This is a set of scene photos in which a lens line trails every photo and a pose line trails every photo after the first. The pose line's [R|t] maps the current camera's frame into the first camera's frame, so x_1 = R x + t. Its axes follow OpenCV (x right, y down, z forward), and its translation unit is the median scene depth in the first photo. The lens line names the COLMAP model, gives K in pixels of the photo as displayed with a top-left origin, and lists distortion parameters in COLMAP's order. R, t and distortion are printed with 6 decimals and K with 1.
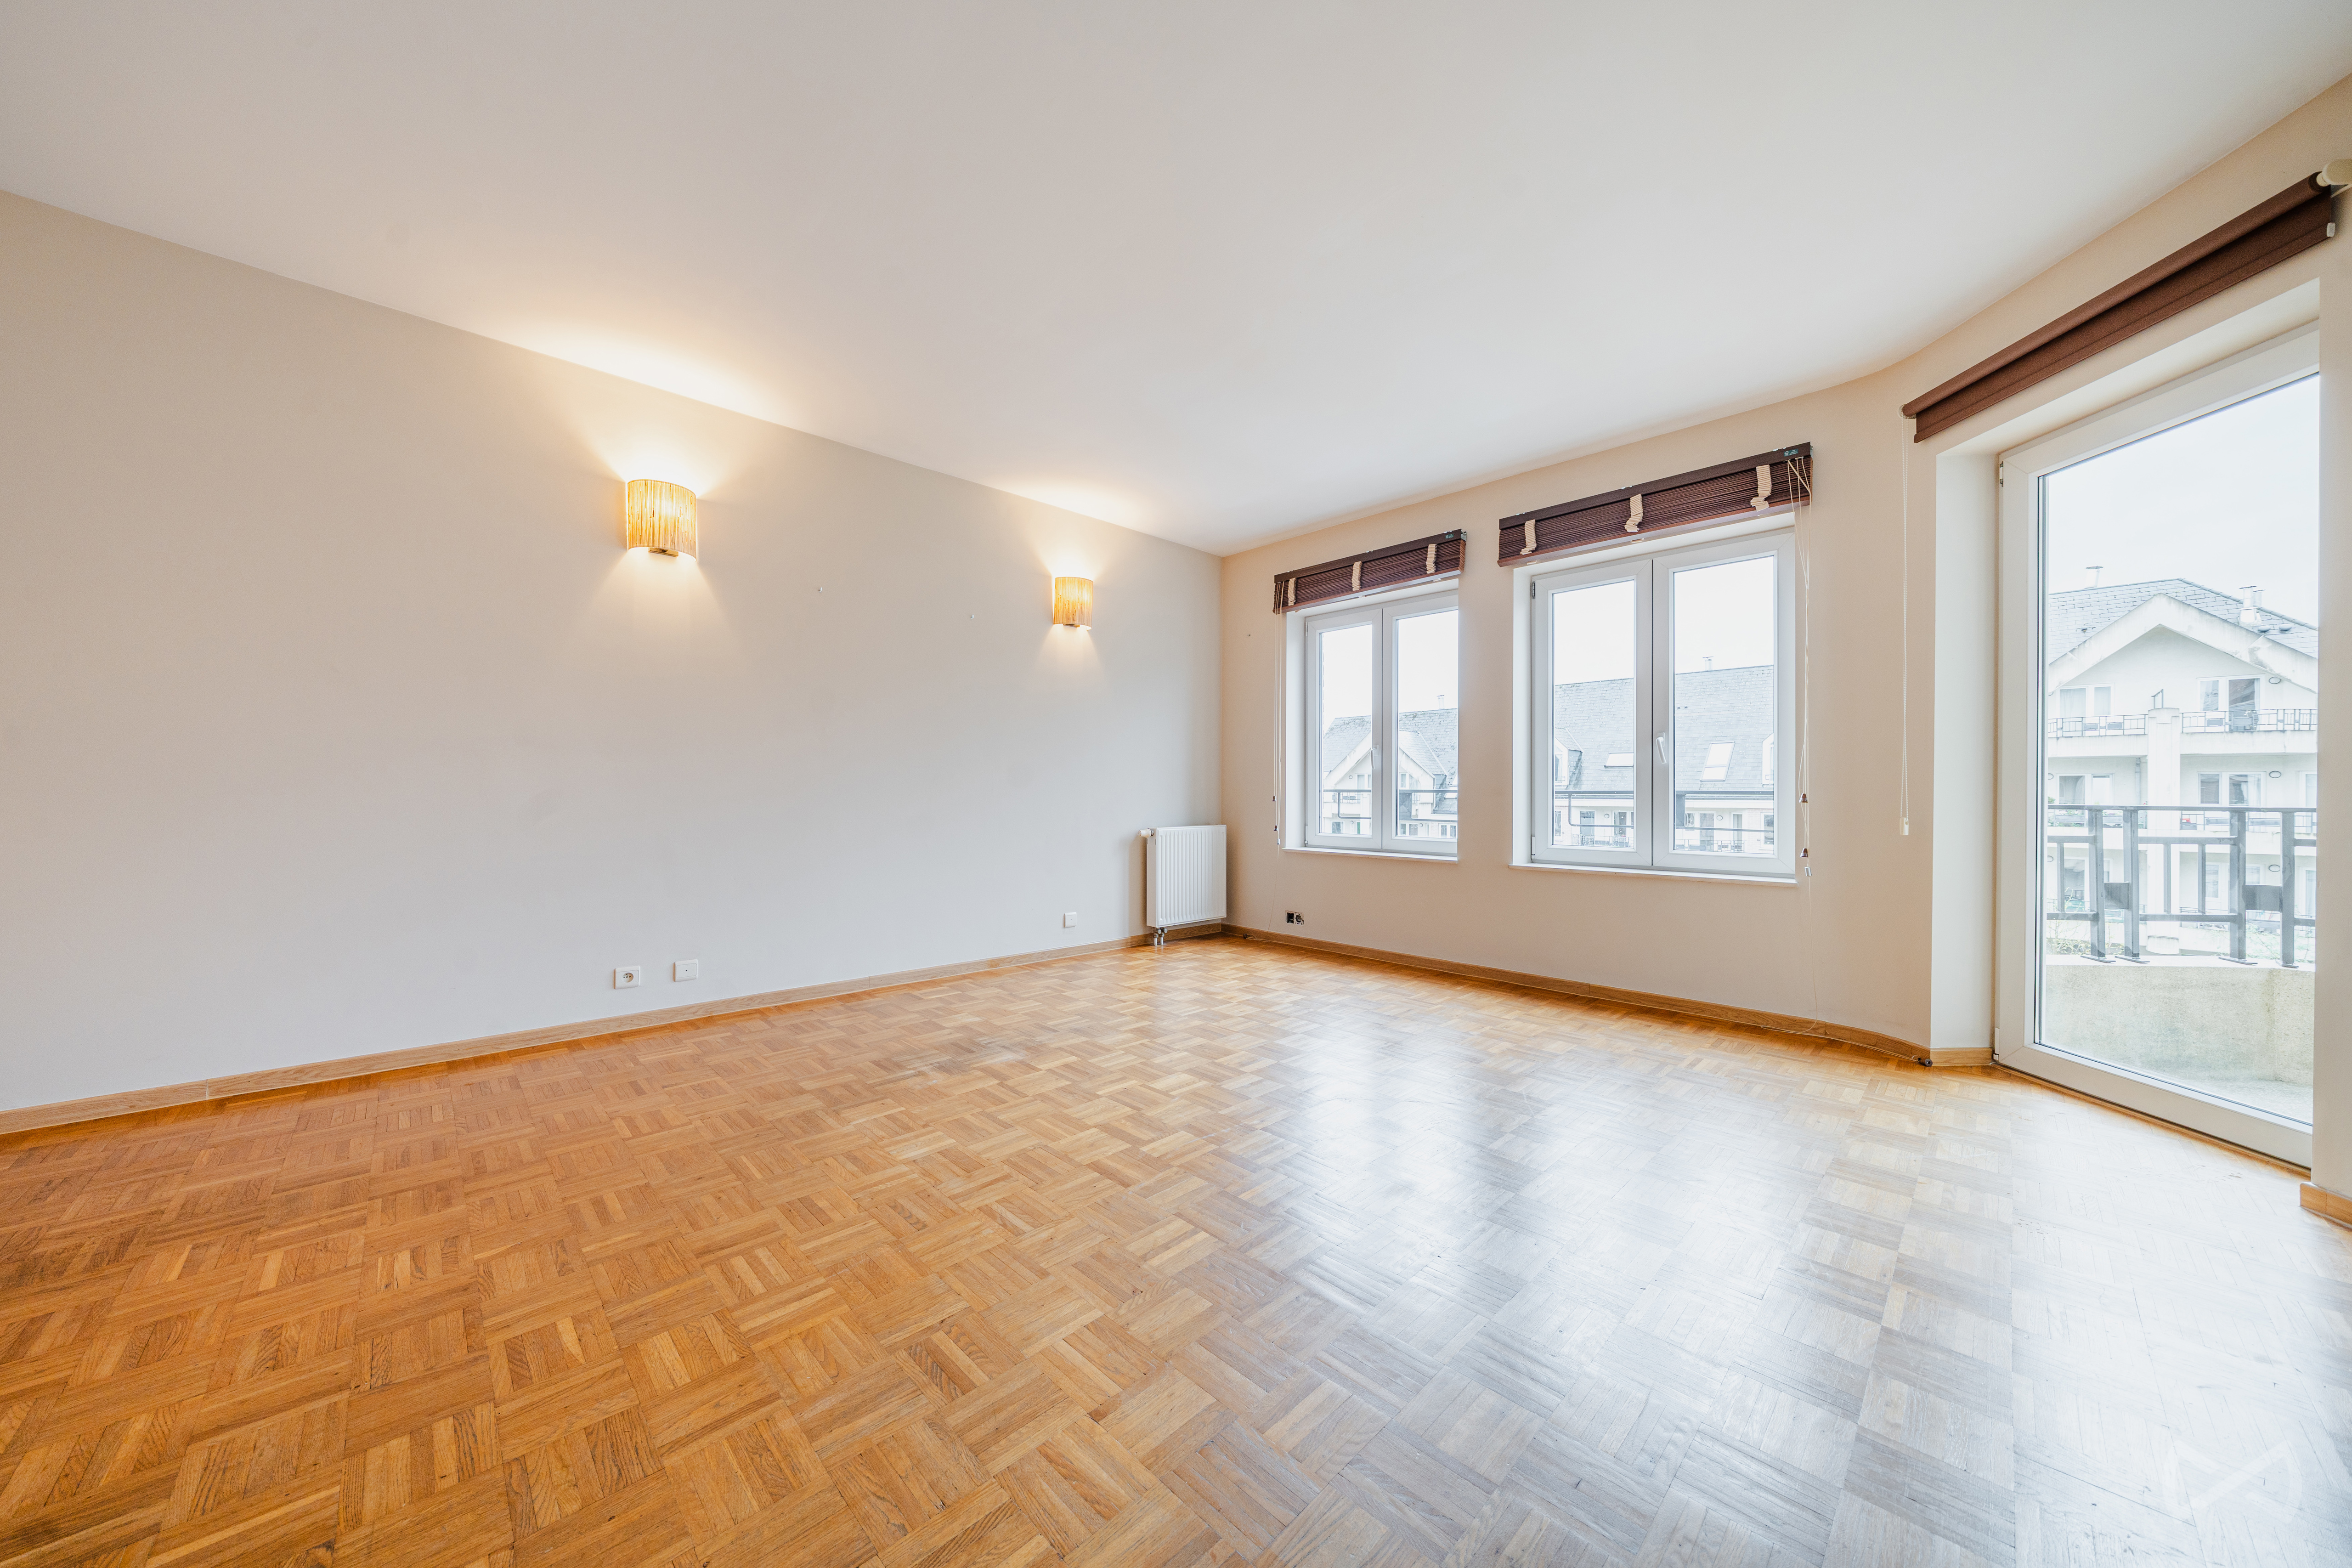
lens RADIAL K [[808.6, 0, 1184.7], [0, 808.6, 795.9], [0, 0, 1]] dist [-0.006552, 0.001058]
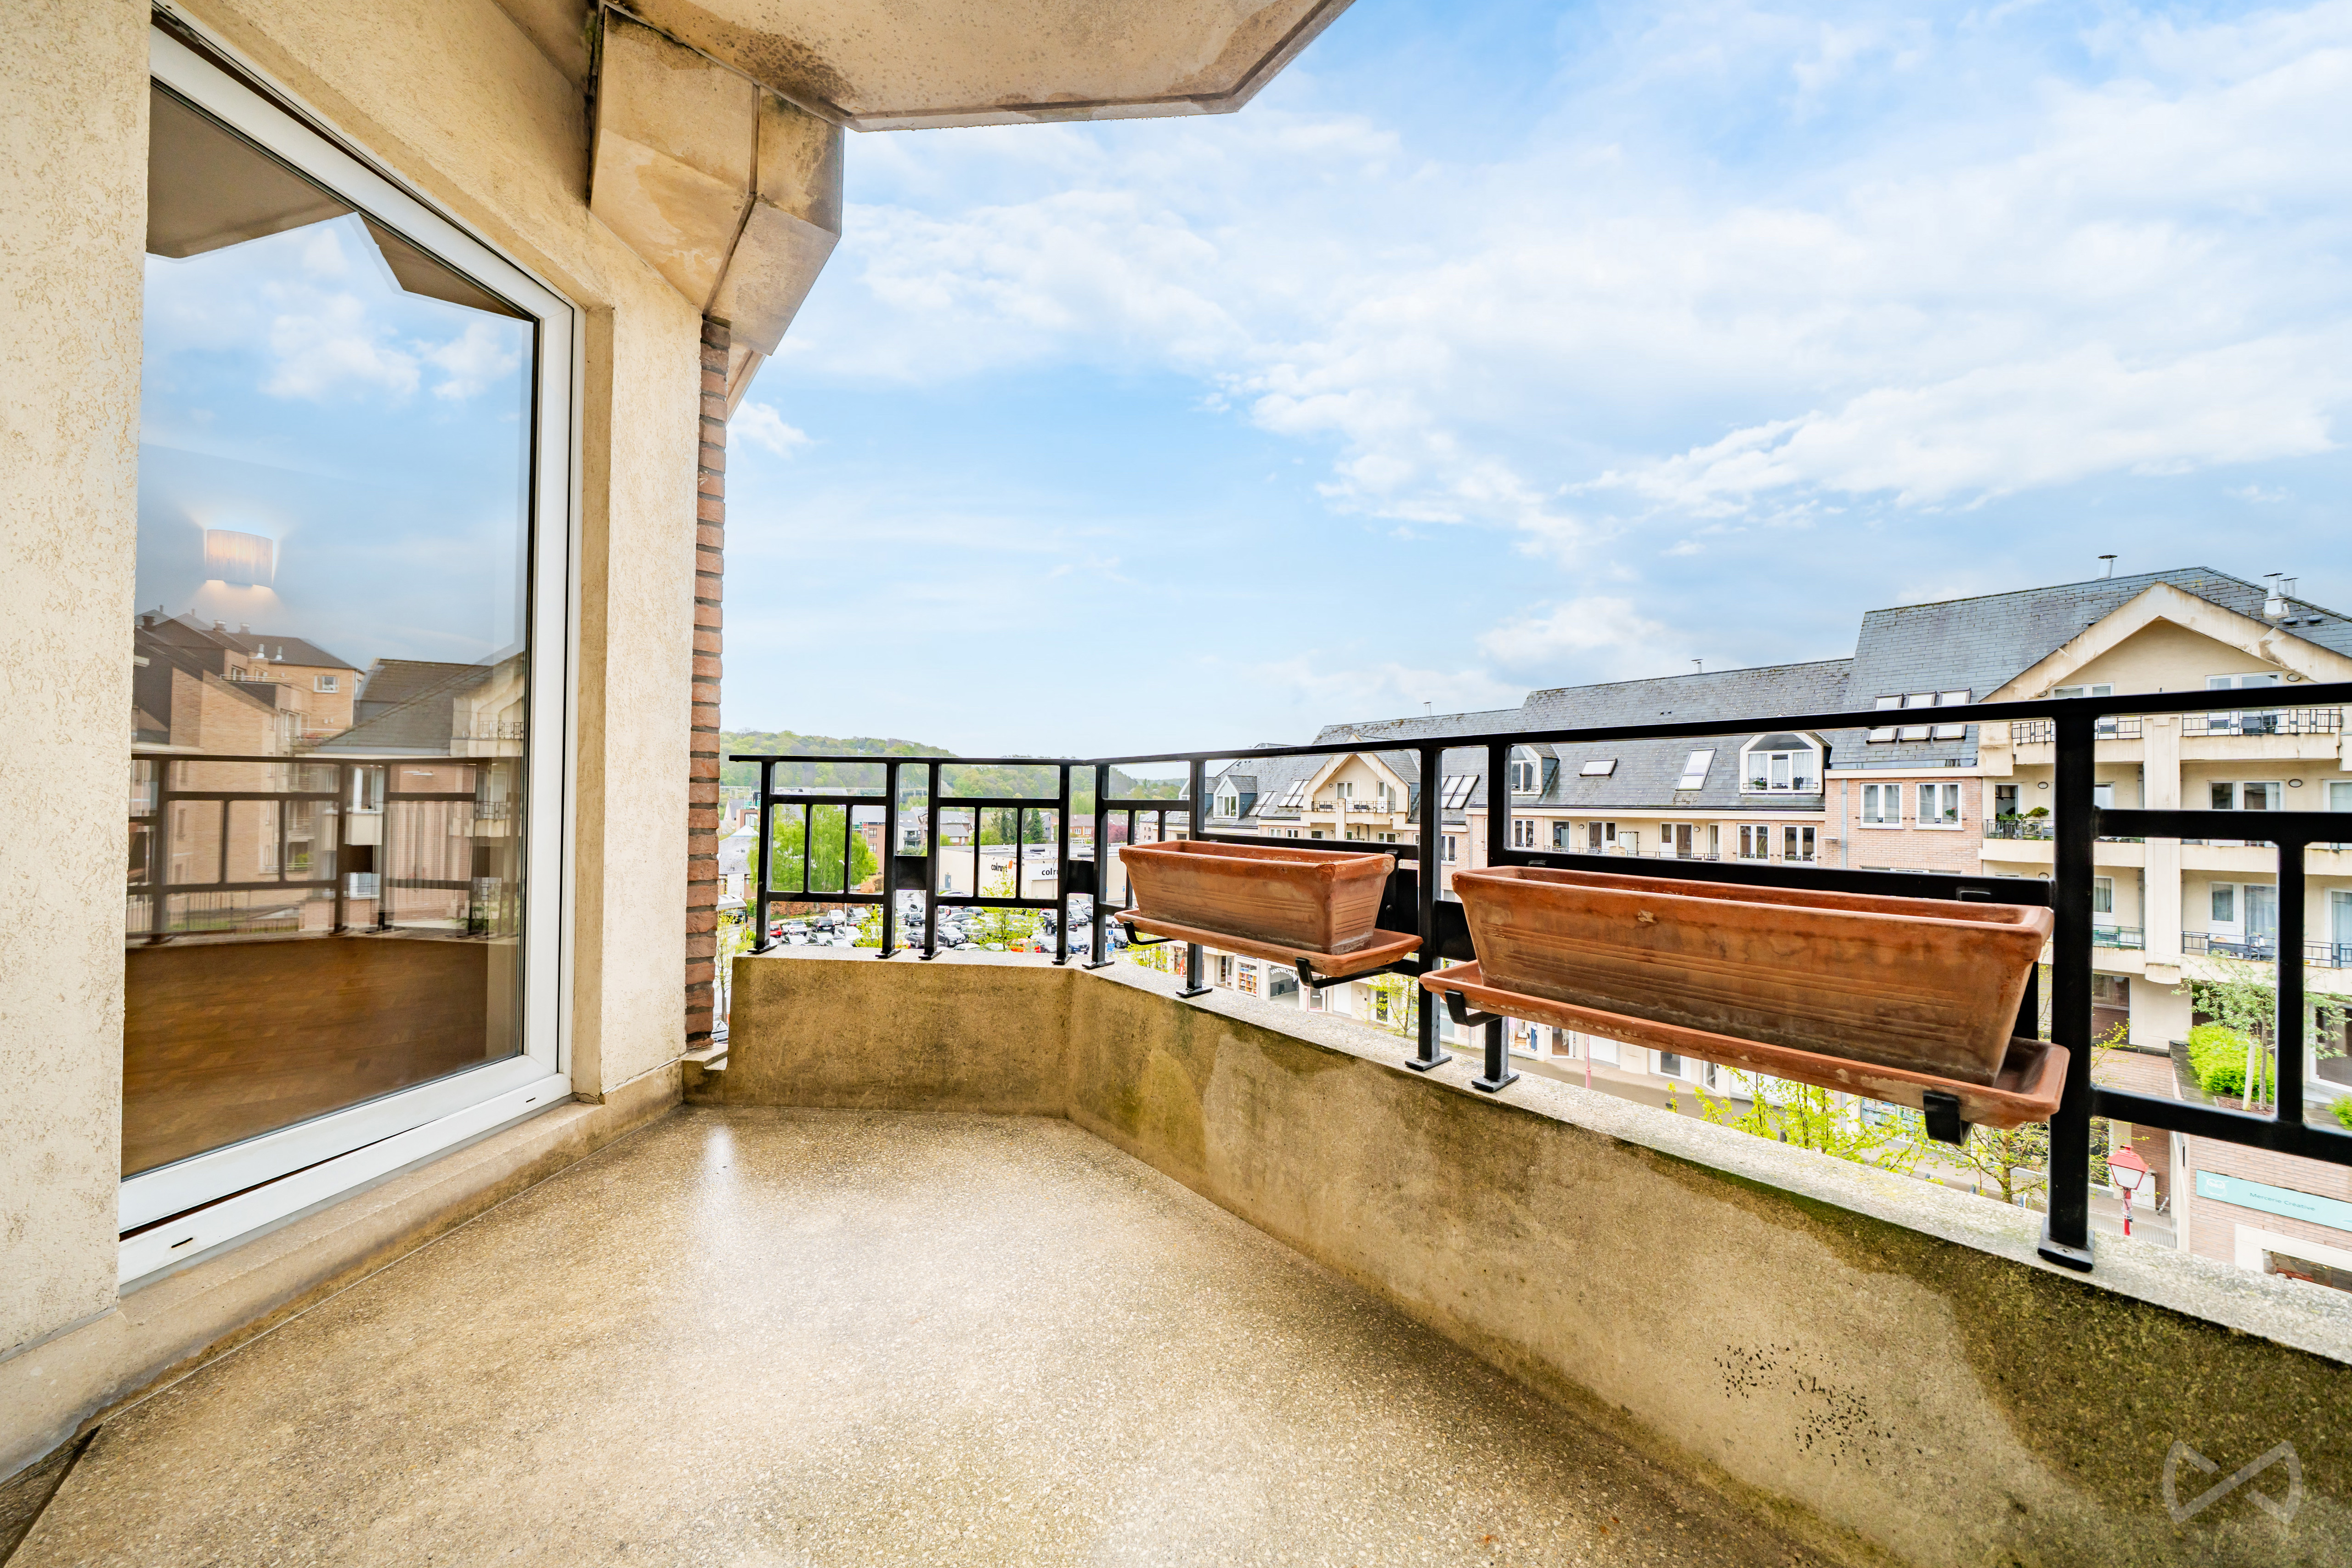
lens RADIAL K [[808.6, 0, 1182.3], [0, 808.6, 790.6], [0, 0, 1]] dist [-0.006552, 0.001058]
pose [[0.997473, 0.005894, -0.070806, 0.193080], [-0.007338, 0.999770, -0.020146, 0.007594], [0.070671, 0.020615, 0.997287, 0.030136]]
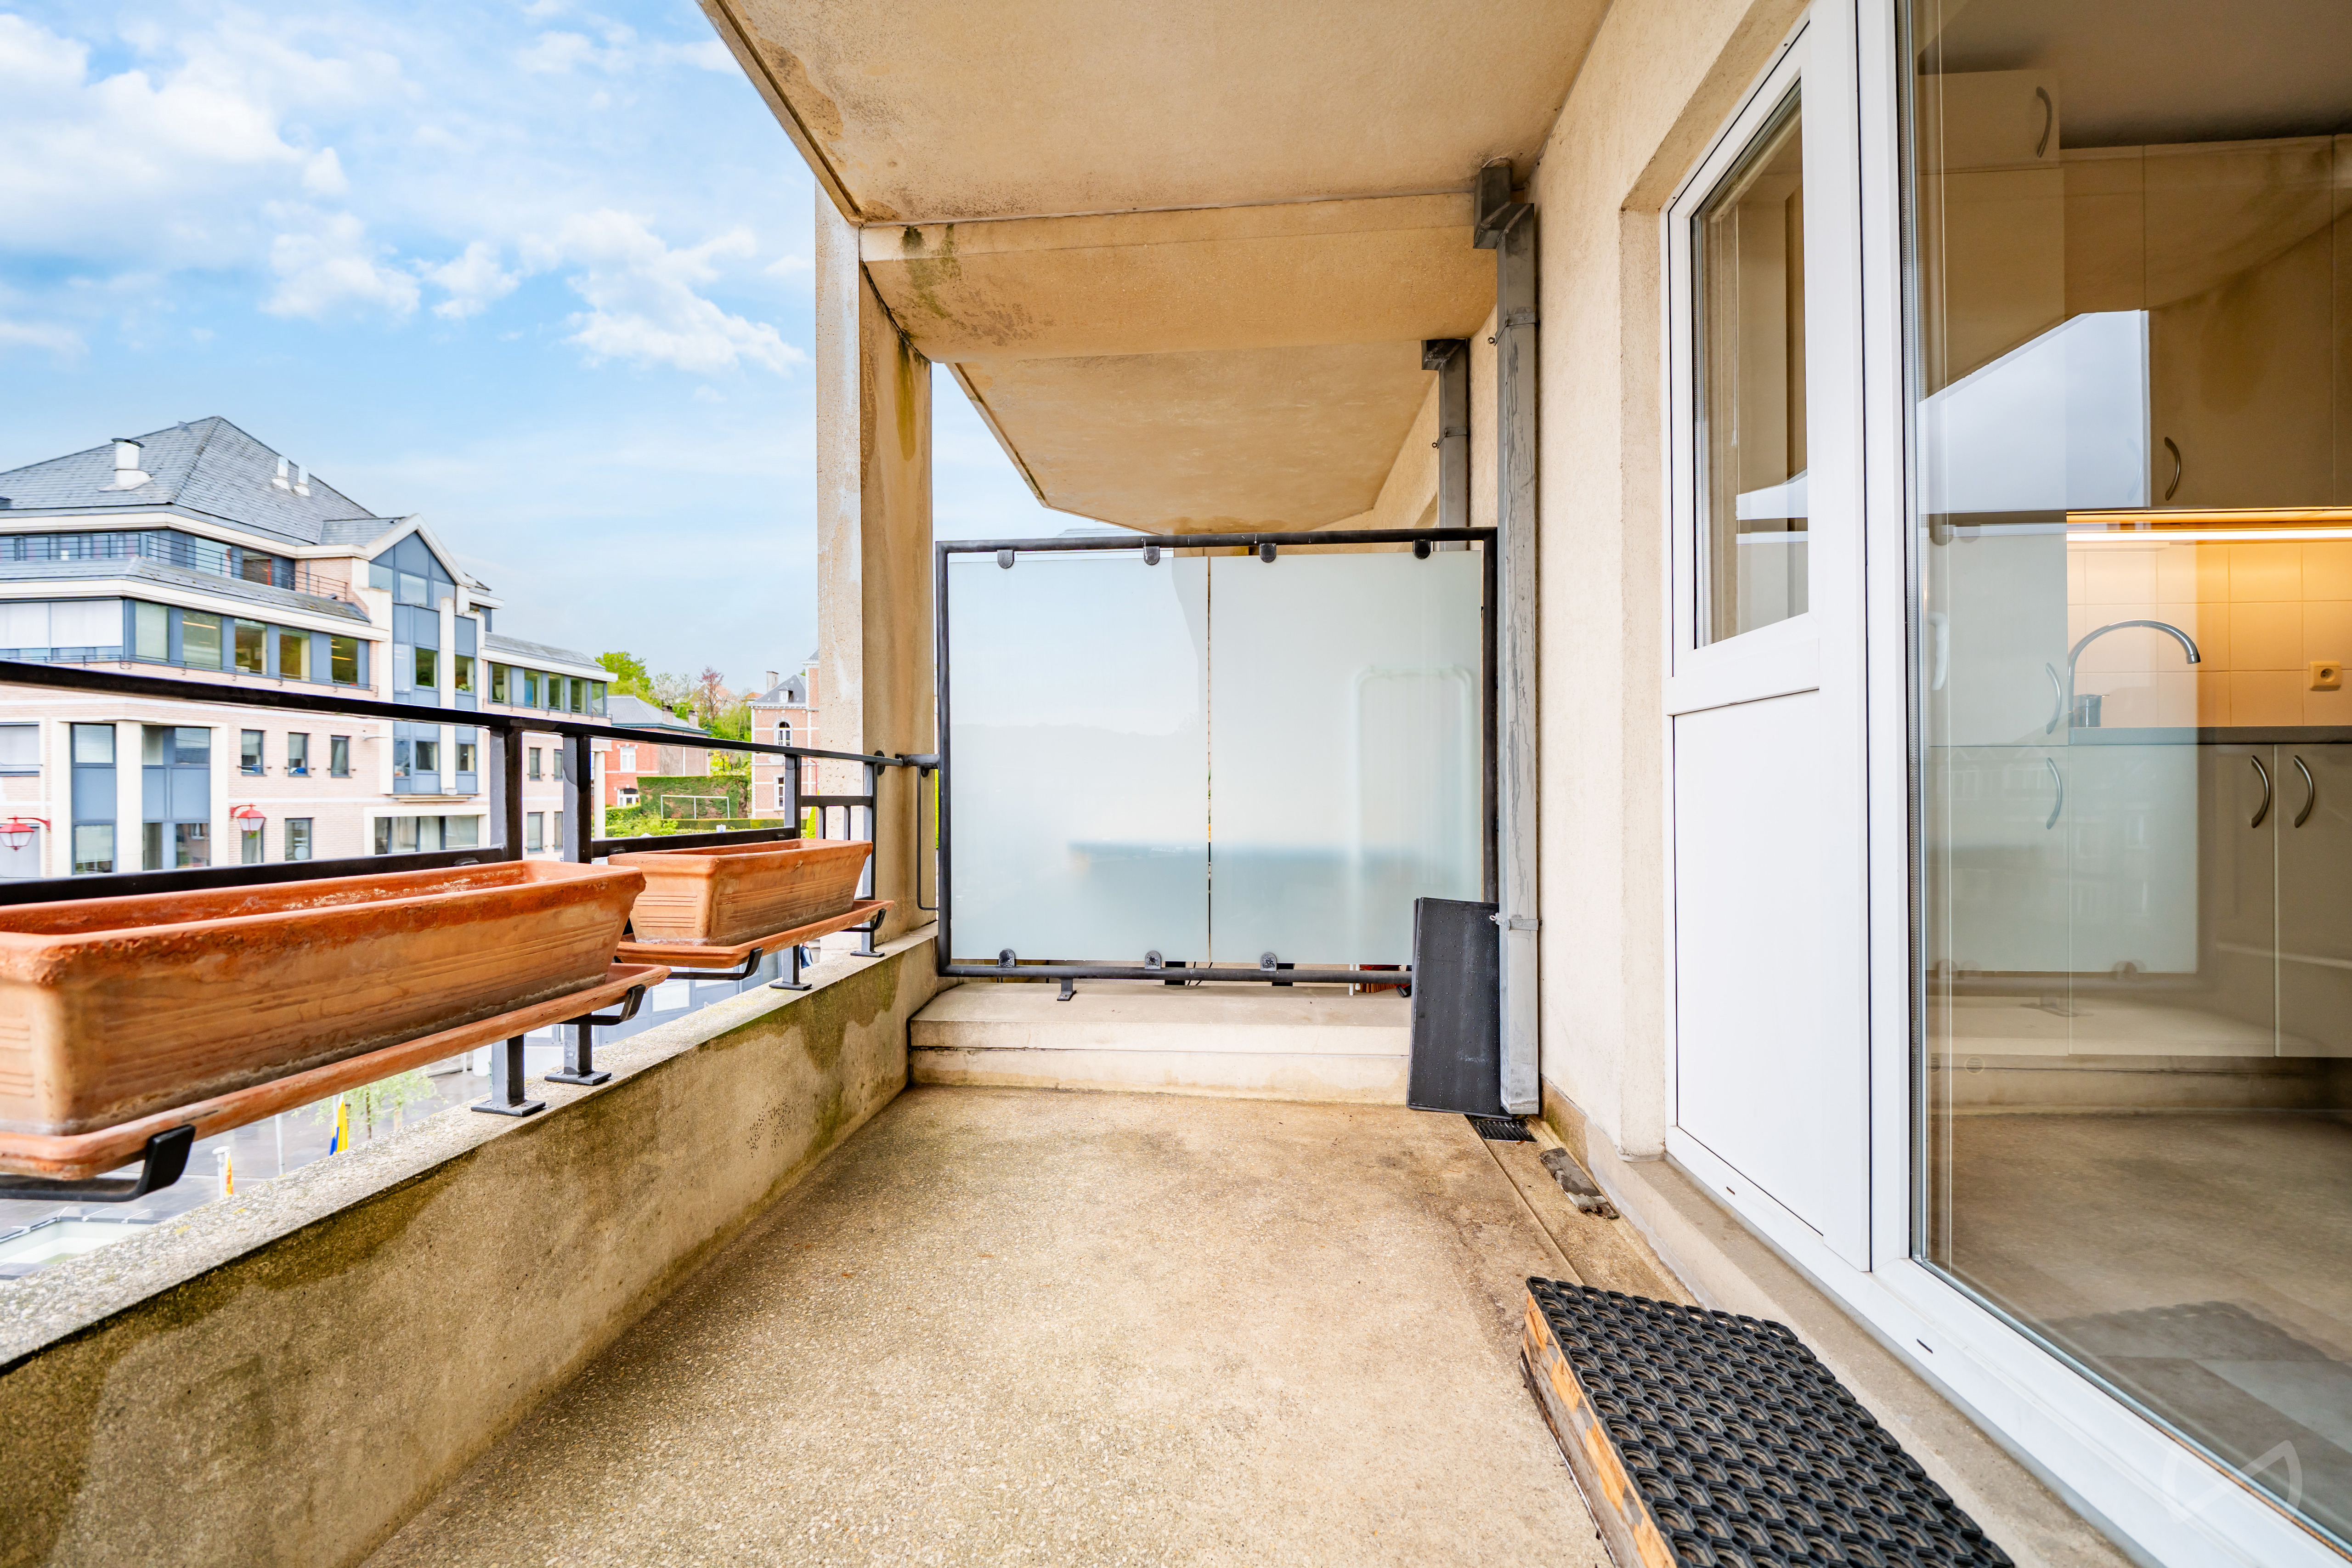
lens RADIAL K [[808.6, 0, 1179.4], [0, 808.6, 793.5], [0, 0, 1]] dist [-0.006552, 0.001058]
pose [[-0.667495, -0.003340, 0.744606, 0.136469], [0.001116, 0.999984, 0.005486, 0.006777], [-0.744613, 0.004492, -0.667481, 0.102250]]
